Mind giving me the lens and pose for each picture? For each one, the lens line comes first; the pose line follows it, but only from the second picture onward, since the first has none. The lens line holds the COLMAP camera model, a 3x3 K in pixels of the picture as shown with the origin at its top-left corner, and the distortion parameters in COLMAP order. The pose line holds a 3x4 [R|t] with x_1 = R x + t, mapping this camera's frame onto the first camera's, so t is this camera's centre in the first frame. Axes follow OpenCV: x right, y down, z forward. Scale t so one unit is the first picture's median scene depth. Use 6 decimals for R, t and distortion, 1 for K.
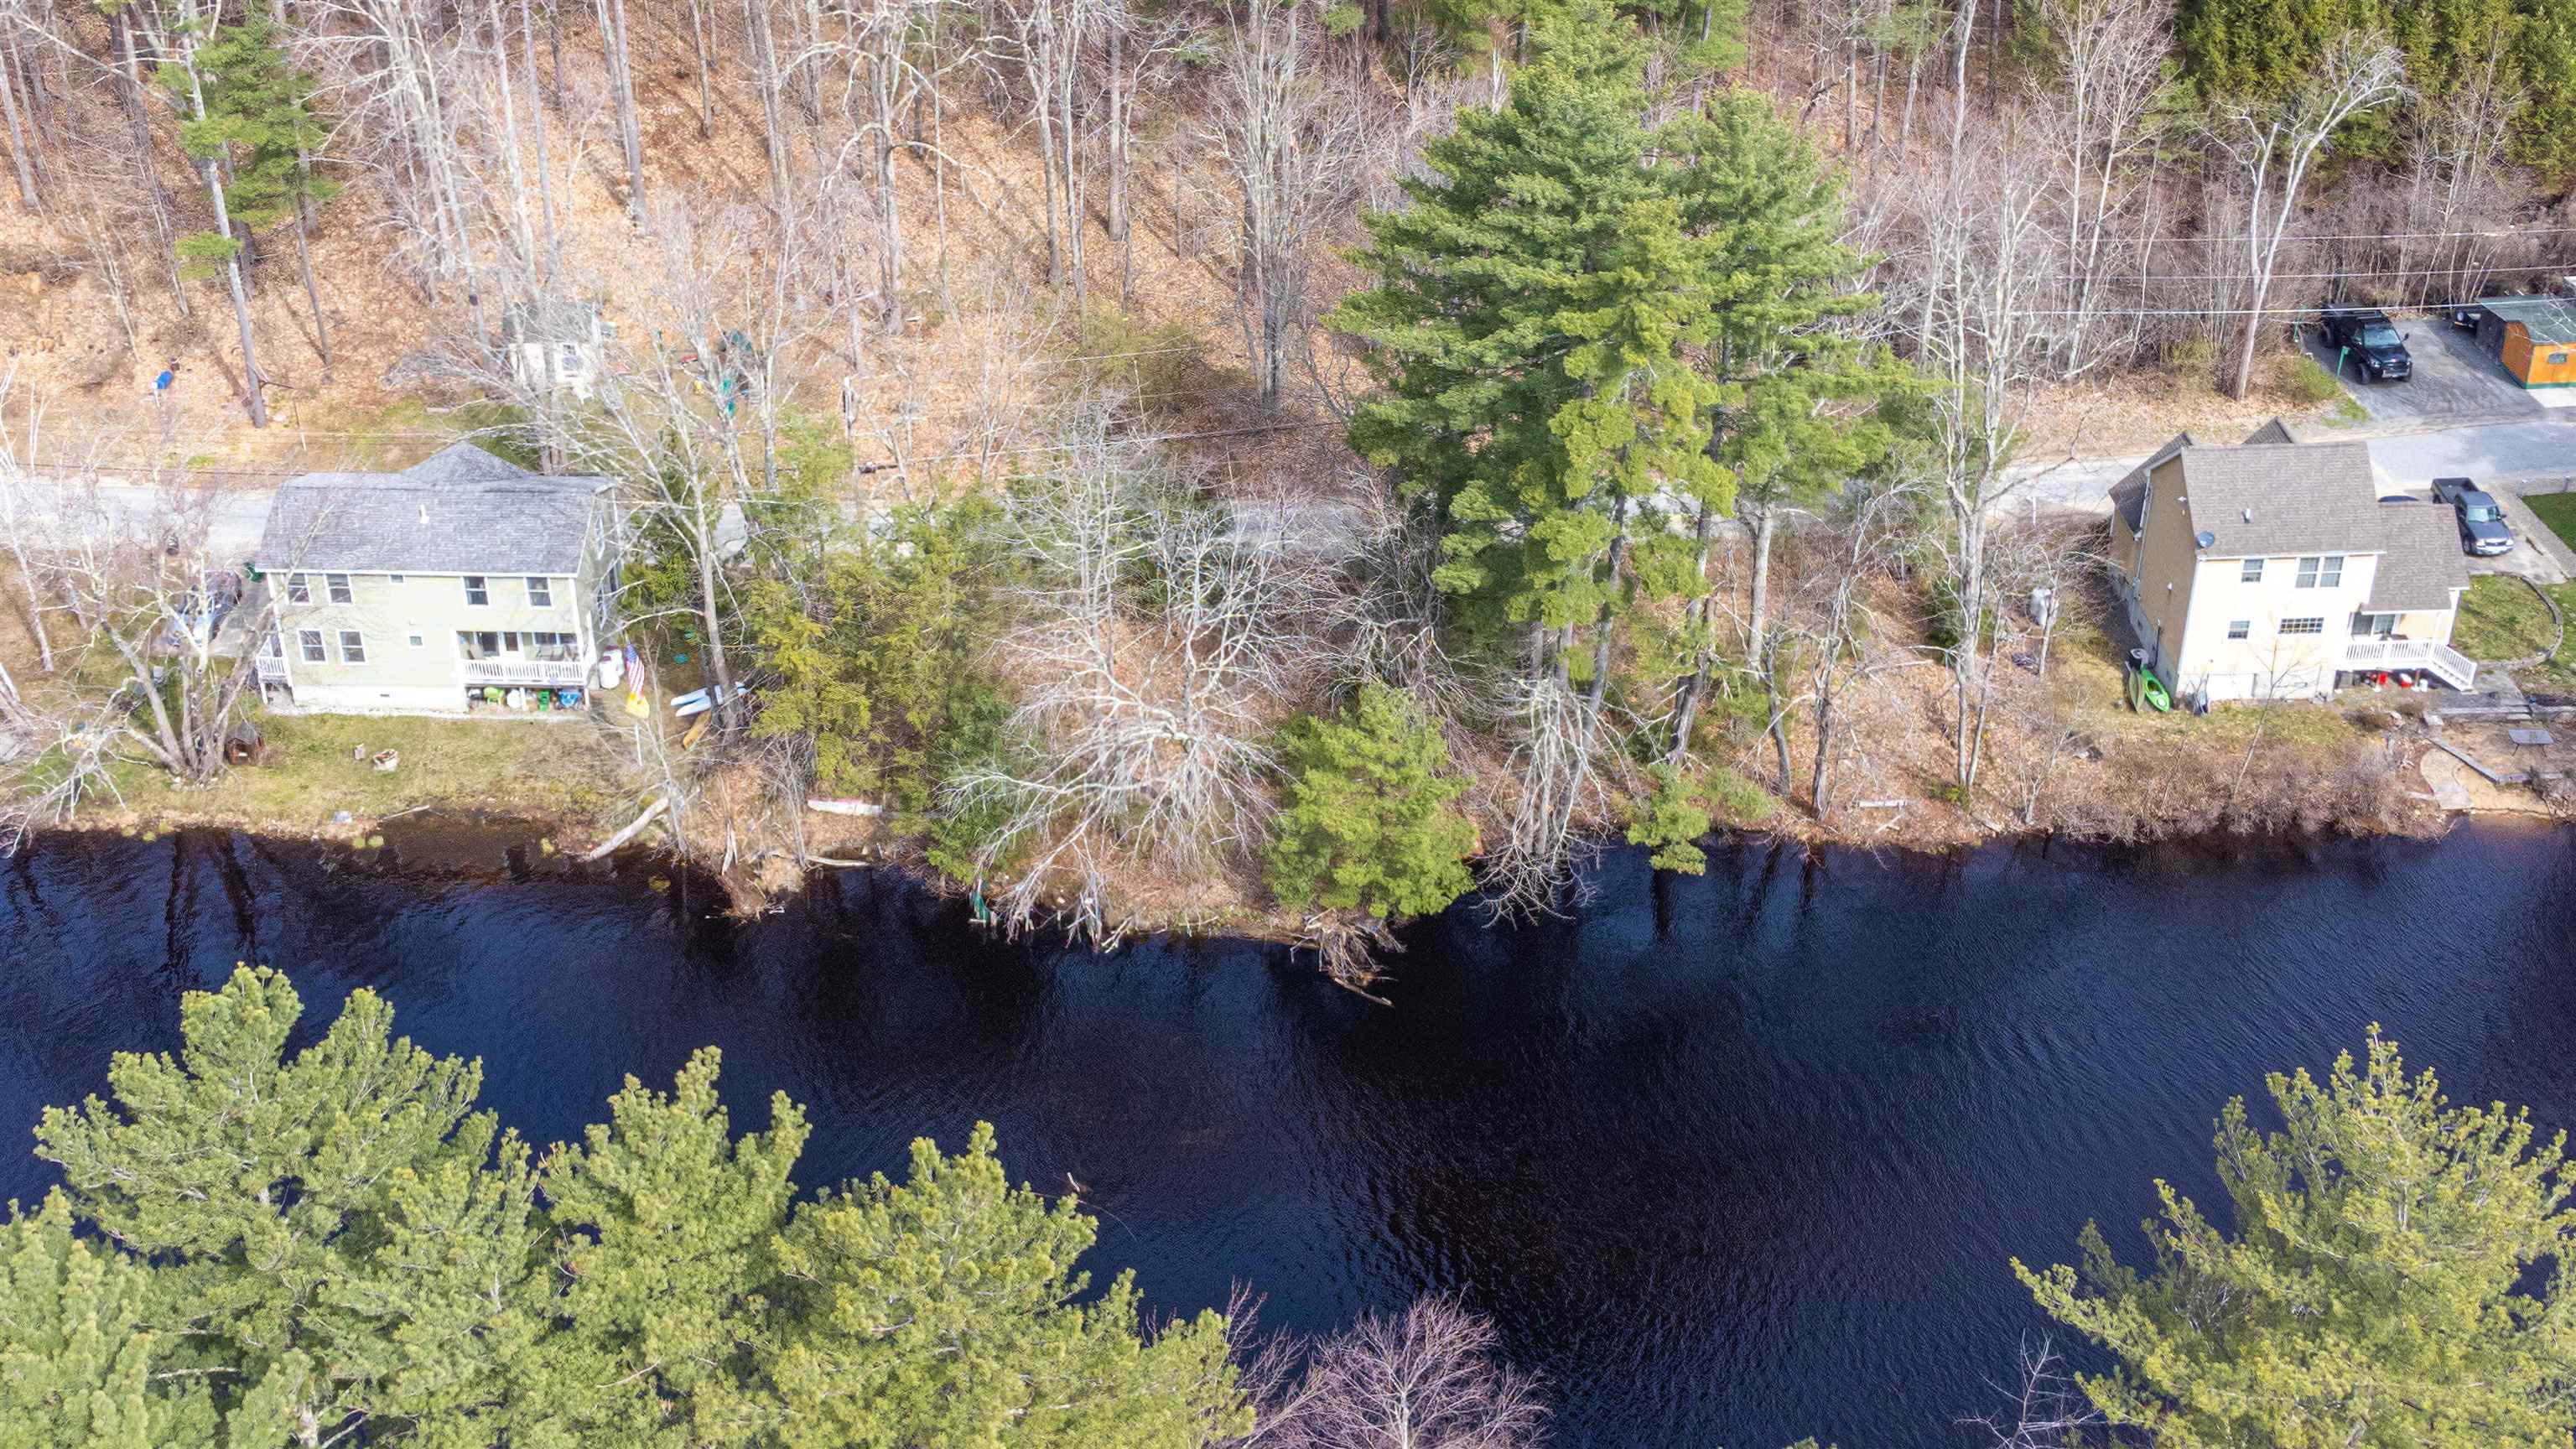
lens RADIAL K [[2015.1, 0, 1284.1], [0, 2015.1, 729.2], [0, 0, 1]] dist [0.047253, -0.030324]
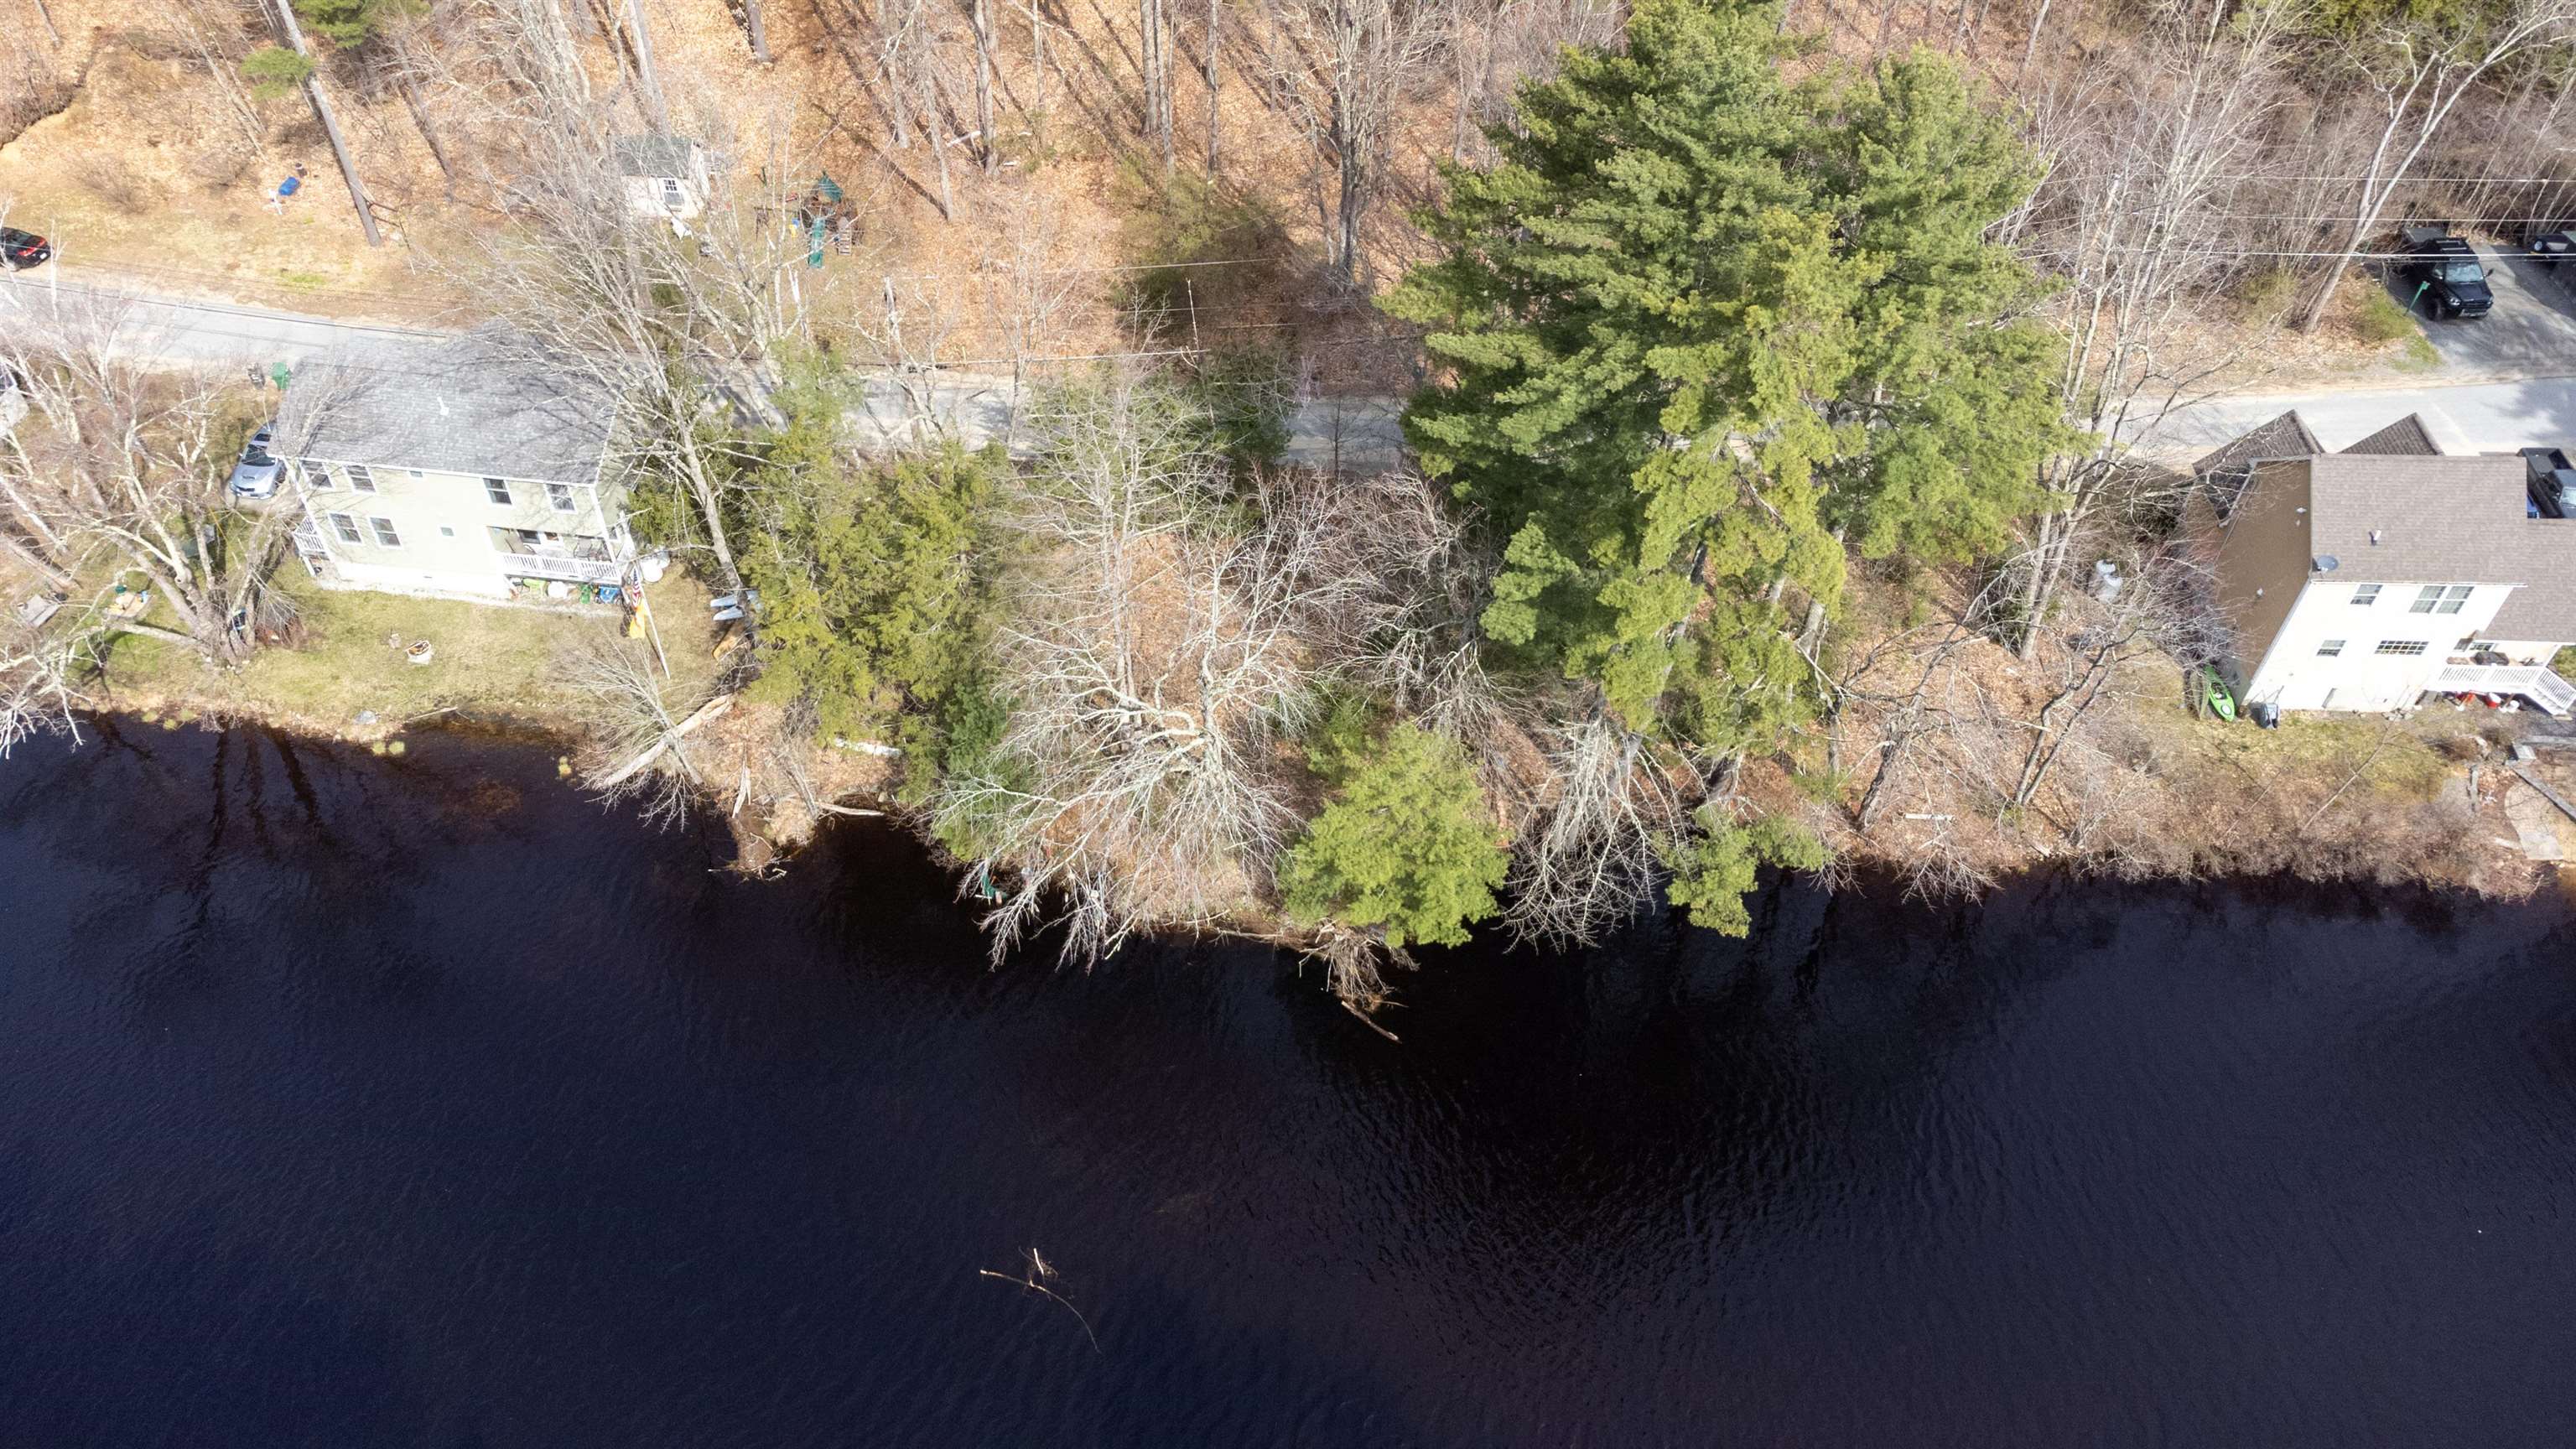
lens RADIAL K [[1475.6, 0, 1302.5], [0, 1475.6, 696.9], [0, 0, 1]] dist [0.034125, 0.010527]
pose [[0.997102, 0.069947, -0.029921, 0.015547], [-0.062930, 0.979322, 0.192271, -0.136936], [0.042751, -0.189830, 0.980886, 0.303224]]
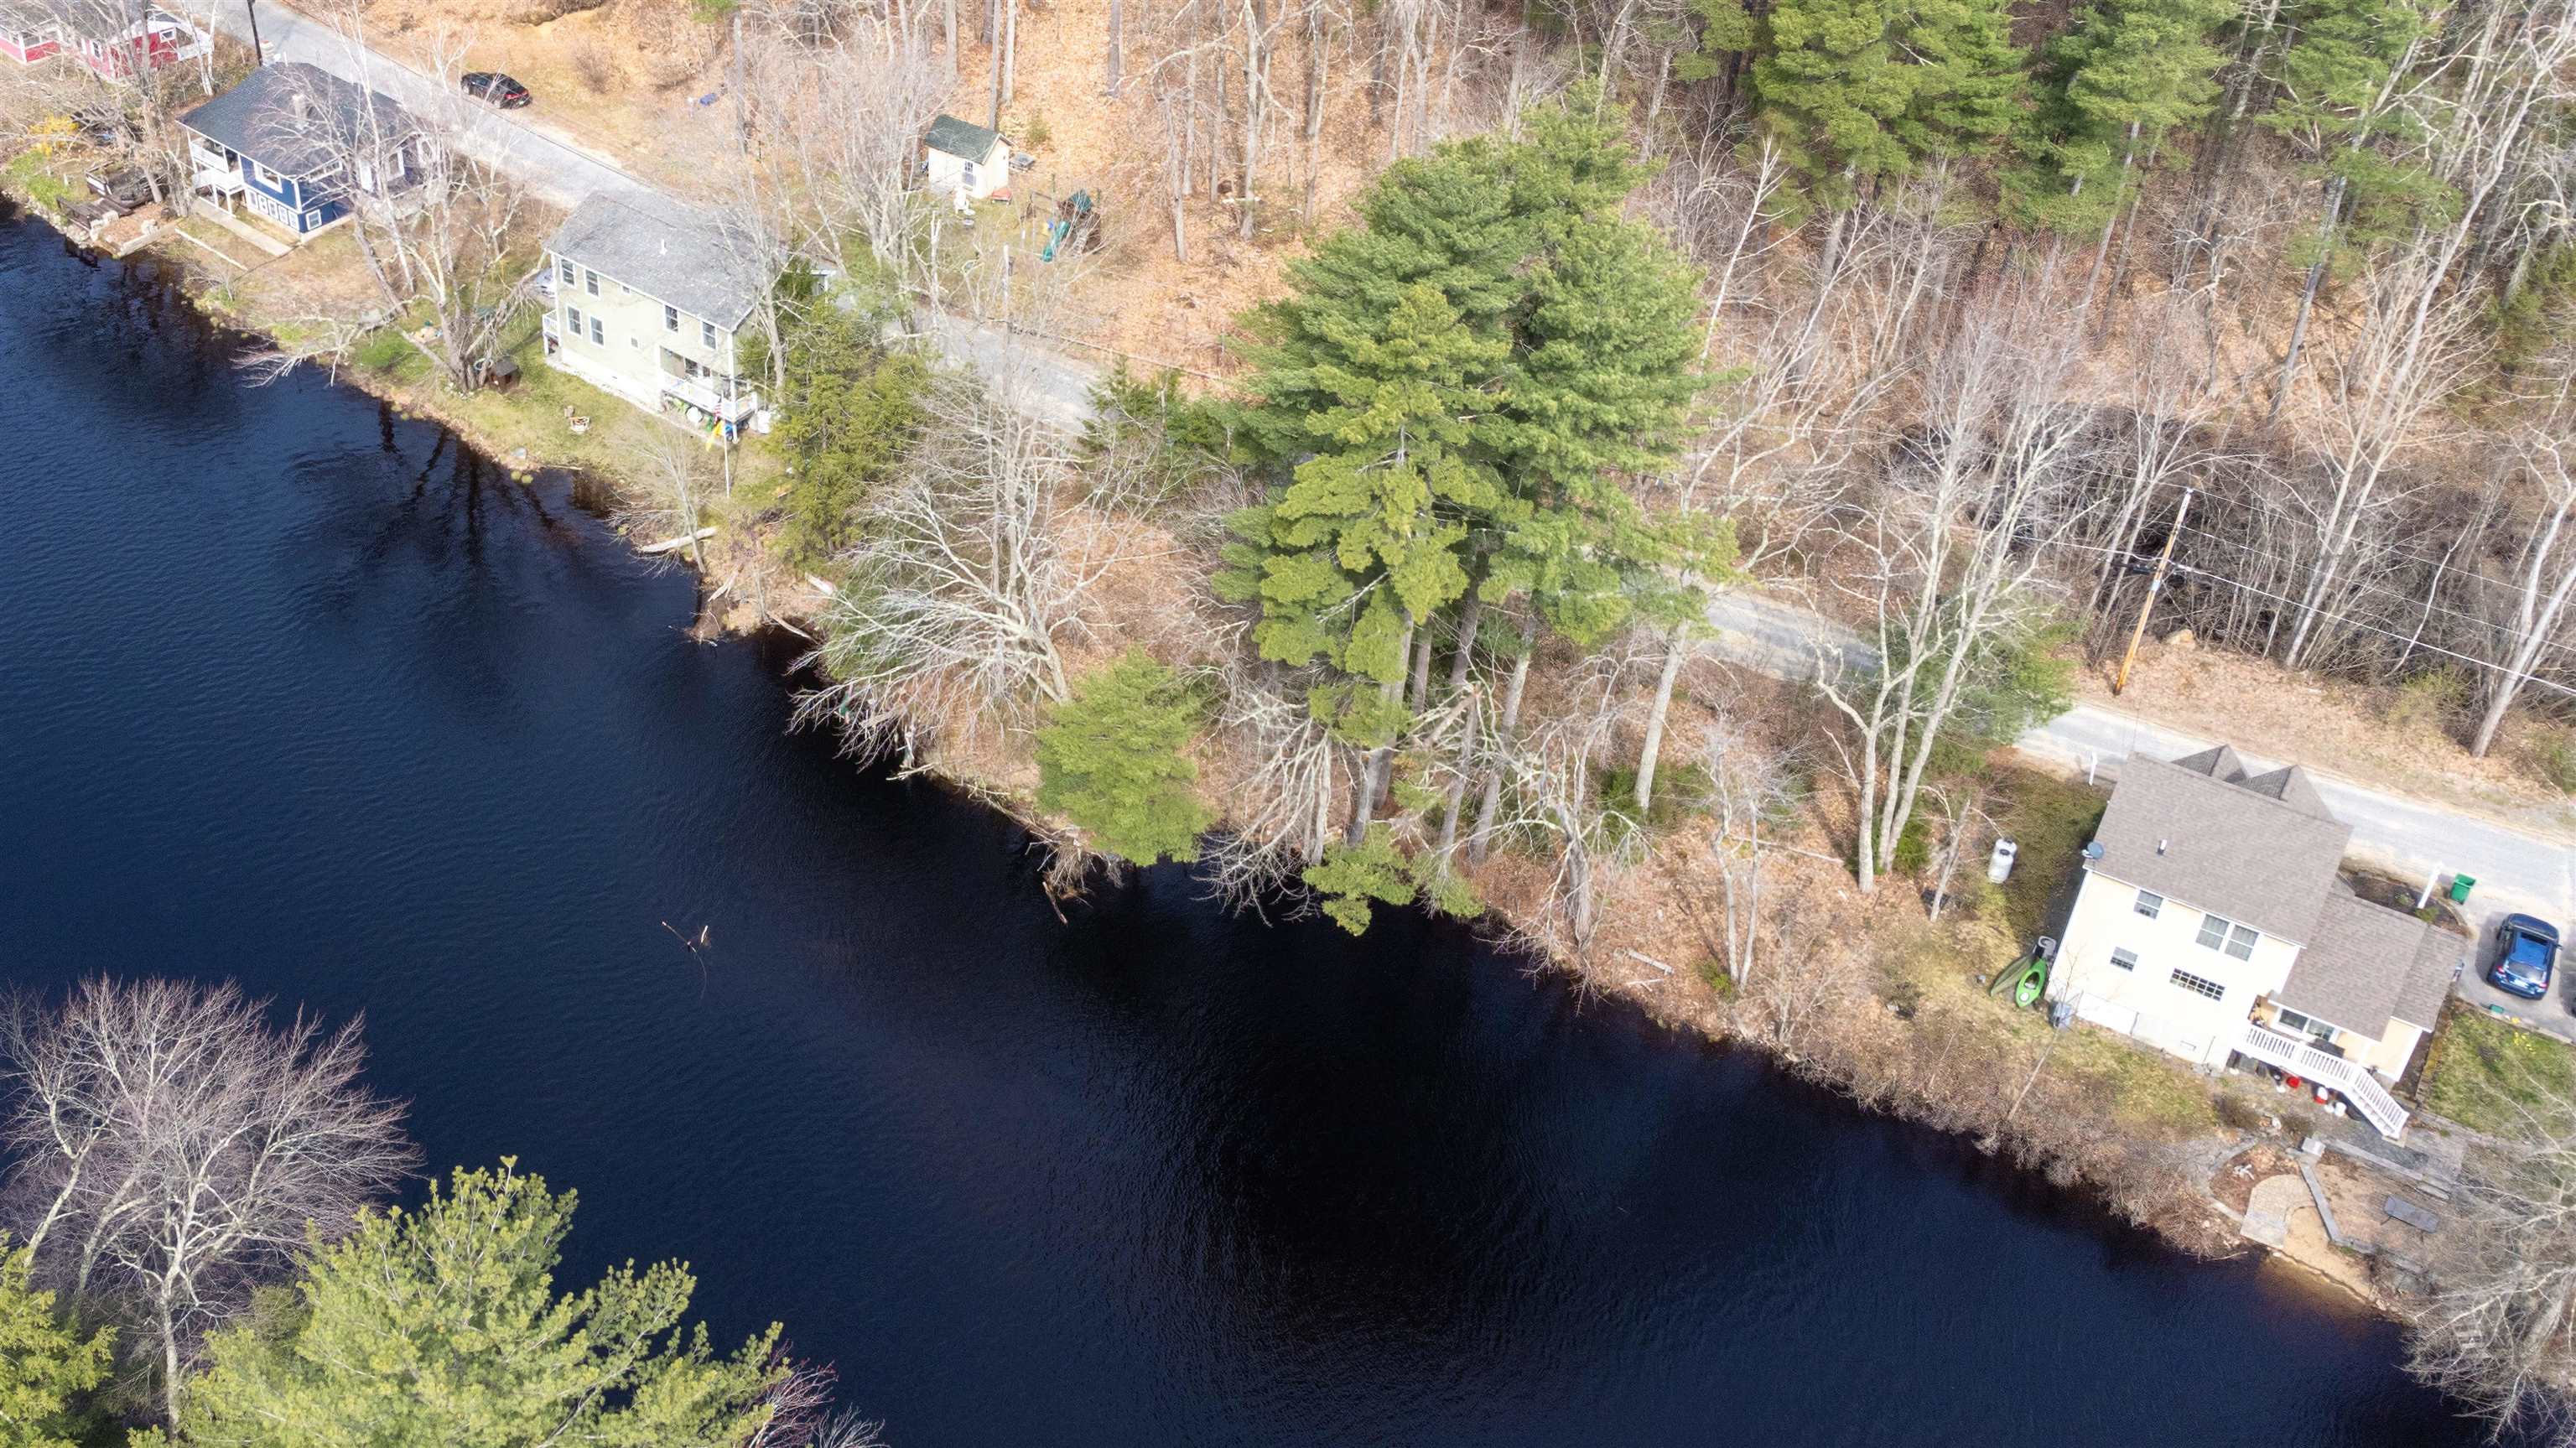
lens RADIAL K [[1797.7, 0, 1274.3], [0, 1797.7, 731.3], [0, 0, 1]] dist [0.042248, 0.002262]
pose [[0.863663, 0.386247, -0.323883, 0.381132], [-0.366099, 0.922321, 0.123678, -0.109747], [0.346494, 0.011757, 0.937979, 0.101090]]
